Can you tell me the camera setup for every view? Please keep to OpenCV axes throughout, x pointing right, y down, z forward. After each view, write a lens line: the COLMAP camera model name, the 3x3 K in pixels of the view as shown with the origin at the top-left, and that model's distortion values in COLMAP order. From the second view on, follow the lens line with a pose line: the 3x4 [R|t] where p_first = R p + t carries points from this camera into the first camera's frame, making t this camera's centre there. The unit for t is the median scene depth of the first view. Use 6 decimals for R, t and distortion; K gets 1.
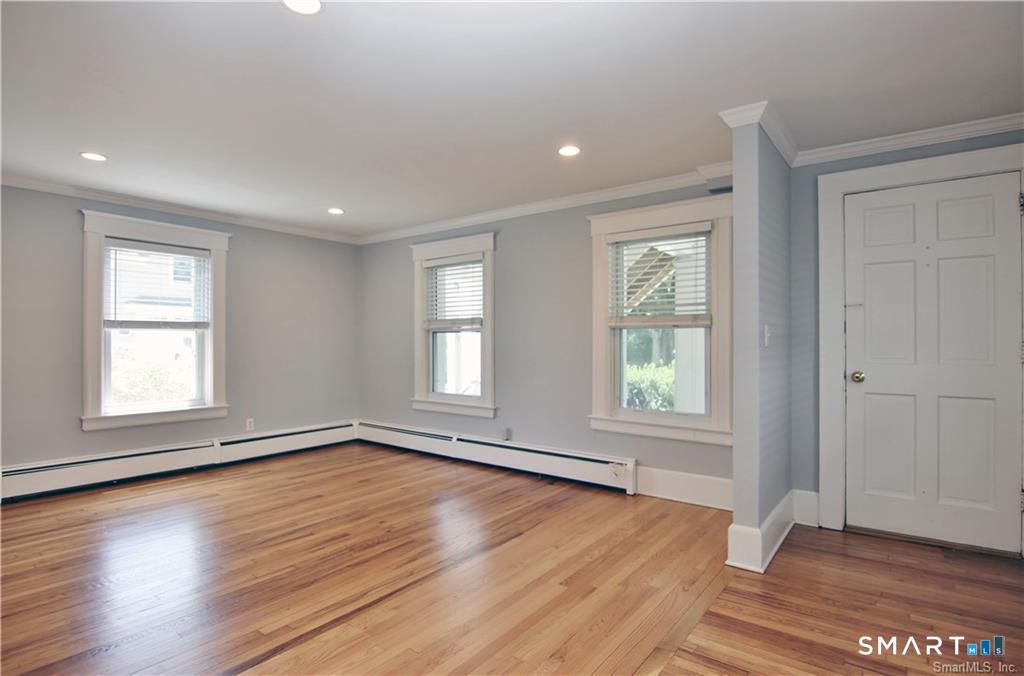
lens RADIAL K [[529.8, 0, 512.0], [0, 529.8, 338.0], [0, 0, 1]] dist [0.000320, 0.000702]
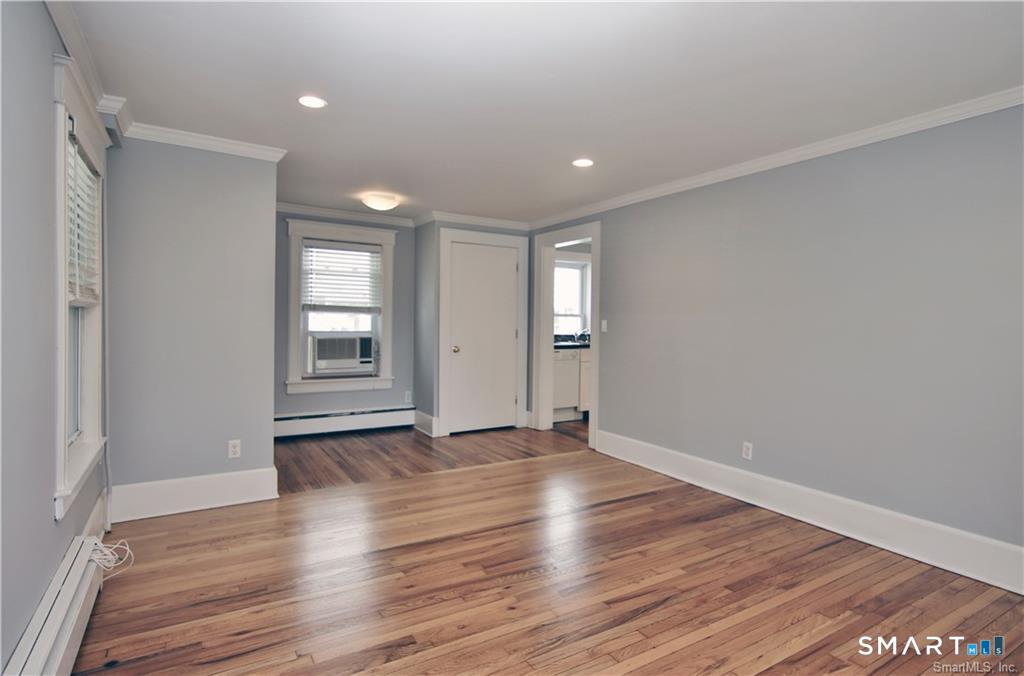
lens RADIAL K [[529.8, 0, 512.0], [0, 529.8, 338.0], [0, 0, 1]] dist [0.000320, 0.000702]
pose [[-0.929642, -0.023295, 0.367726, -0.500357], [-0.011758, 0.999367, 0.033585, -0.012750], [-0.368275, 0.026899, -0.929328, 1.664429]]
